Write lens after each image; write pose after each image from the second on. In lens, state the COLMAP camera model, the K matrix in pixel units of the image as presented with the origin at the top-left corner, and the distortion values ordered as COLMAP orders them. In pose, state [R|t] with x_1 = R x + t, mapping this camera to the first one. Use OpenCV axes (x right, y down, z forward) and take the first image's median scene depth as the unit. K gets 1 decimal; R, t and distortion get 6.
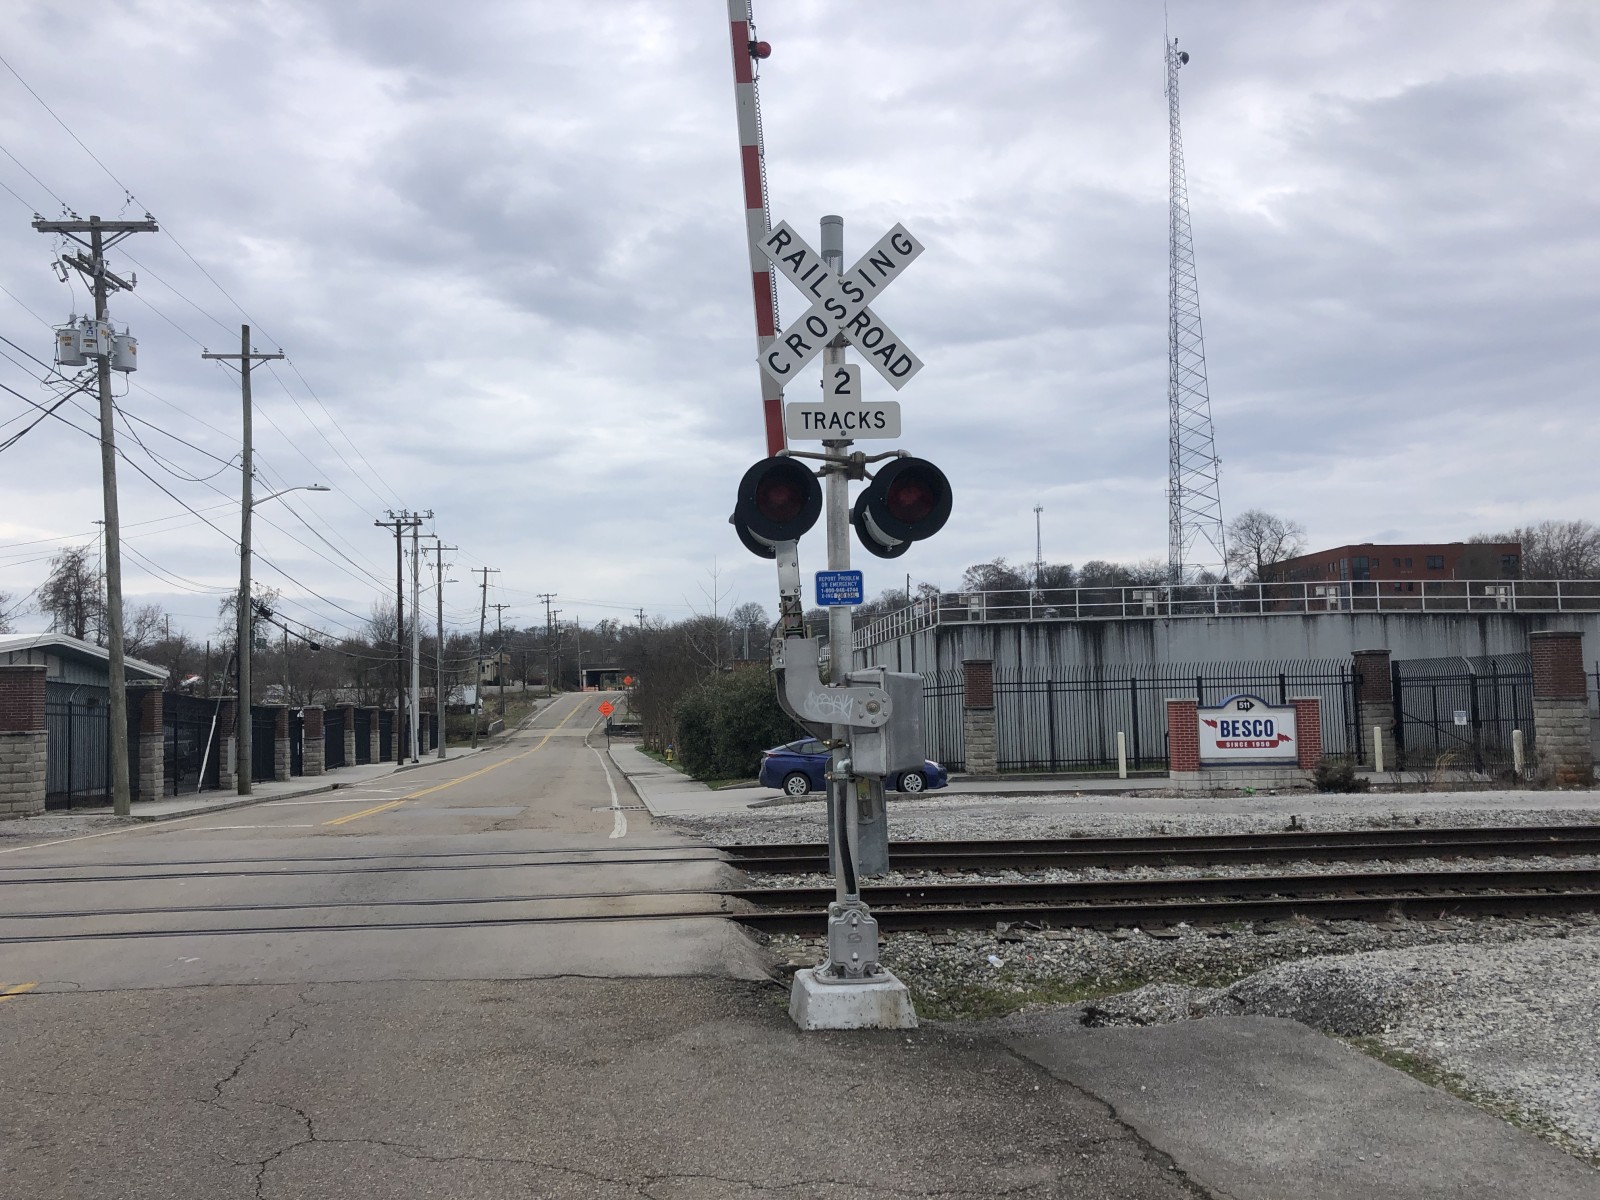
lens RADIAL K [[1311.7, 0, 769.6], [0, 1311.7, 623.6], [0, 0, 1]] dist [0.043165, -0.073028]
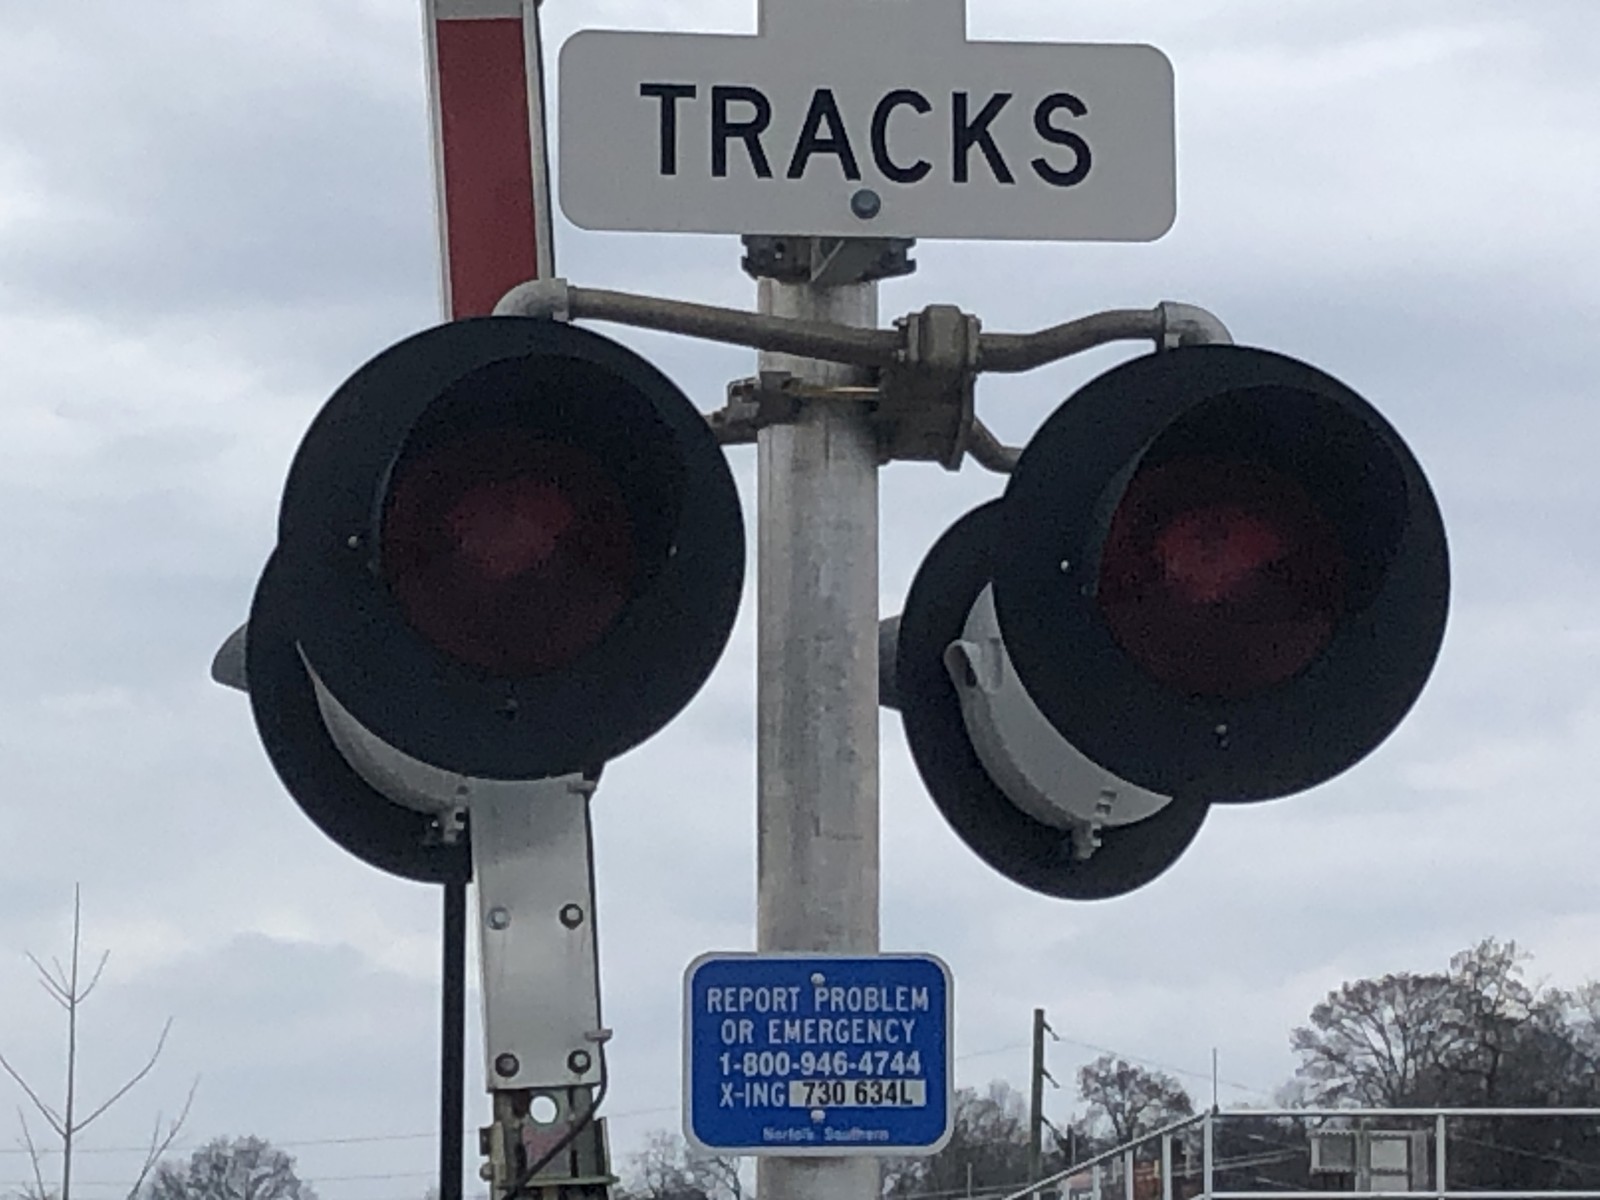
lens RADIAL K [[6521.6, 0, 810.2], [0, 6521.6, 598.4], [0, 0, 1]] dist [0.315841, 0.000000]
pose [[0.997082, 0.031693, 0.069450, -0.007474], [-0.024629, 0.994652, -0.100301, 0.000804], [-0.072258, 0.098298, 0.992530, 0.057599]]
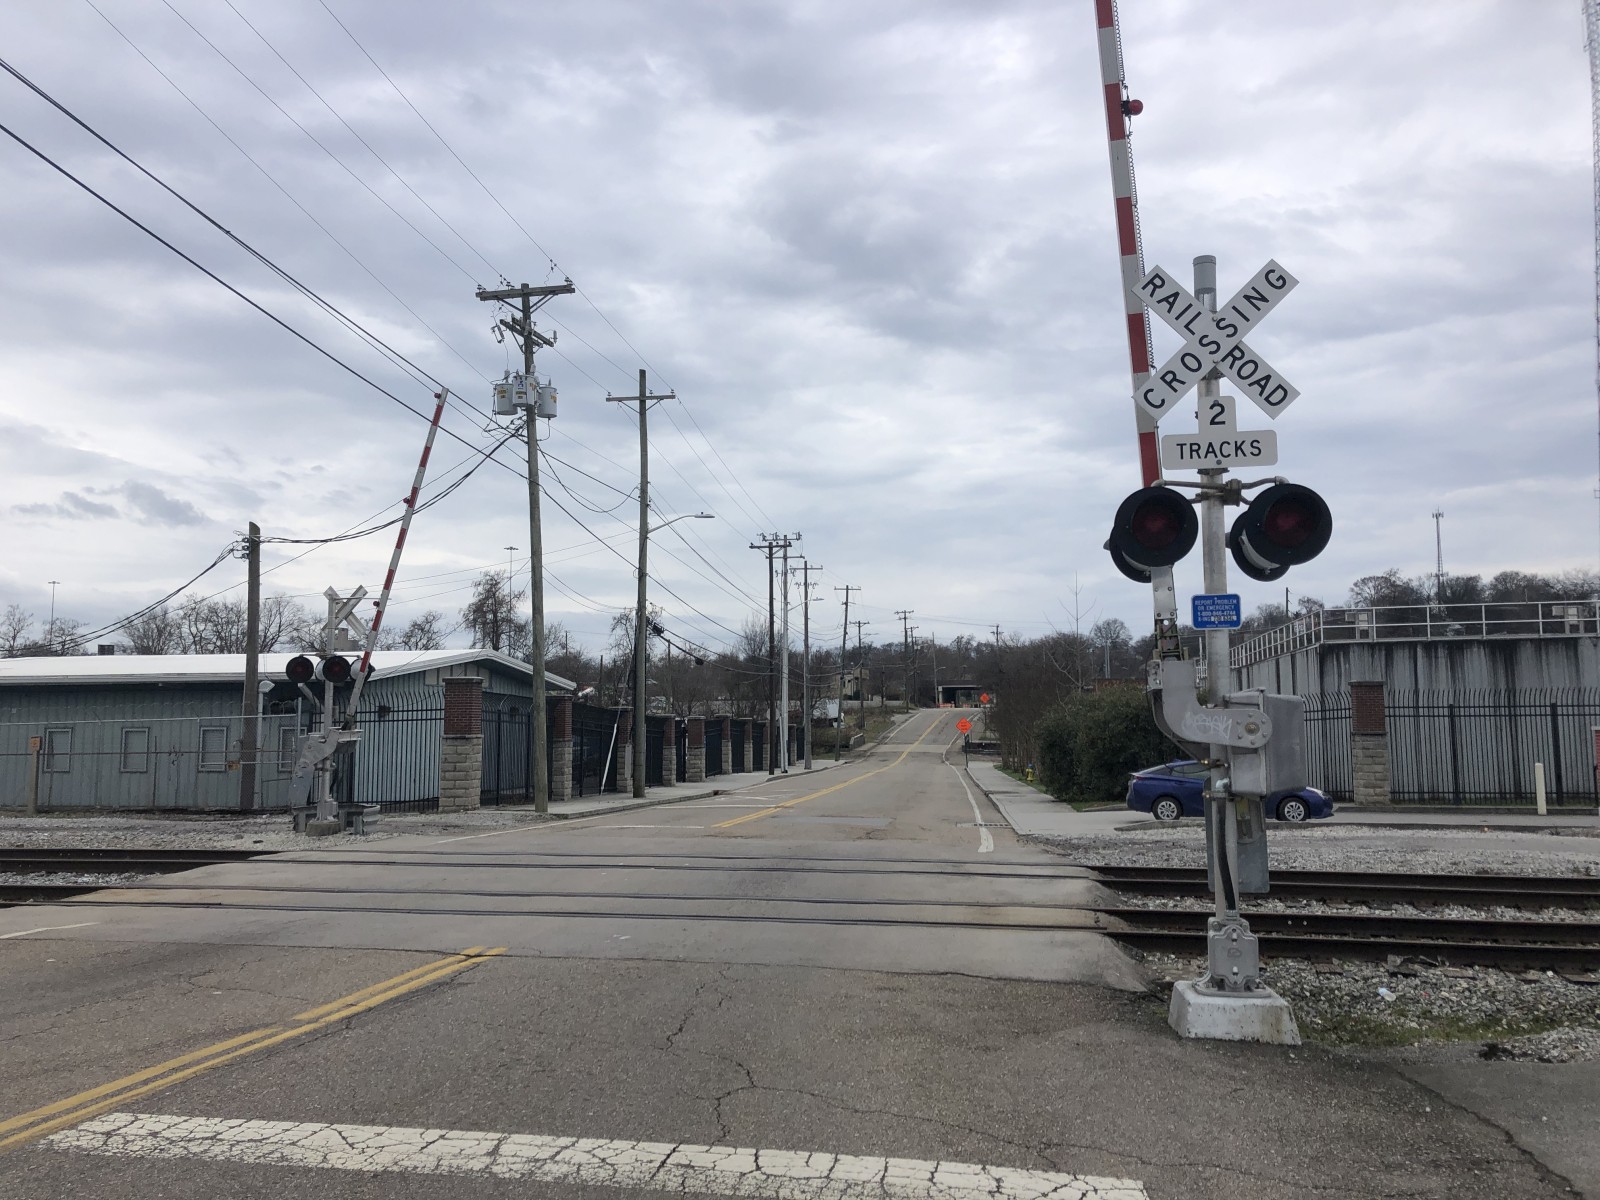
lens RADIAL K [[1311.7, 0, 789.0], [0, 1311.7, 593.8], [0, 0, 1]] dist [0.043165, -0.073028]
pose [[0.967356, -0.006537, -0.253337, -0.005287], [-0.002374, 0.999390, -0.034854, -0.002323], [0.253410, 0.034317, 0.966750, -0.051039]]
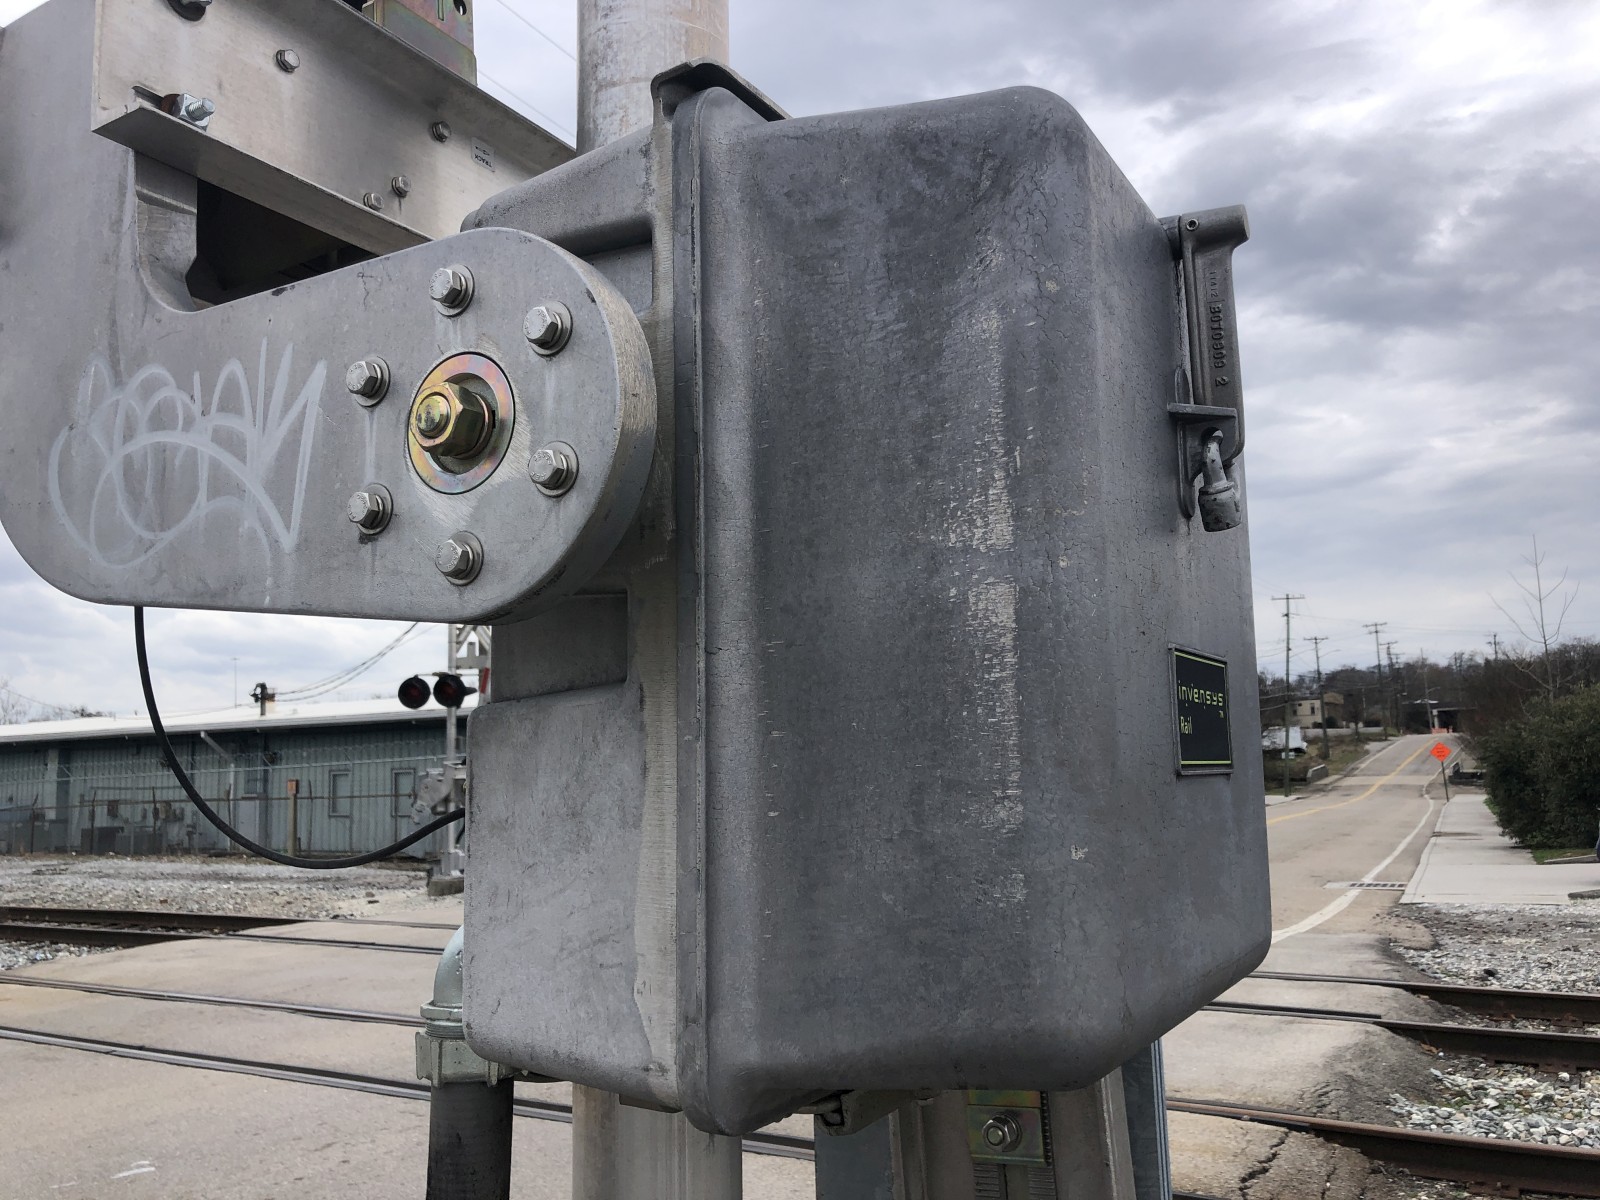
lens RADIAL K [[1311.7, 0, 747.8], [0, 1311.7, 582.0], [0, 0, 1]] dist [0.043165, -0.073028]
pose [[0.812349, -0.080015, -0.577656, 0.055960], [0.041983, 0.995996, -0.078922, 0.030448], [0.581658, 0.039861, 0.812456, 0.329778]]
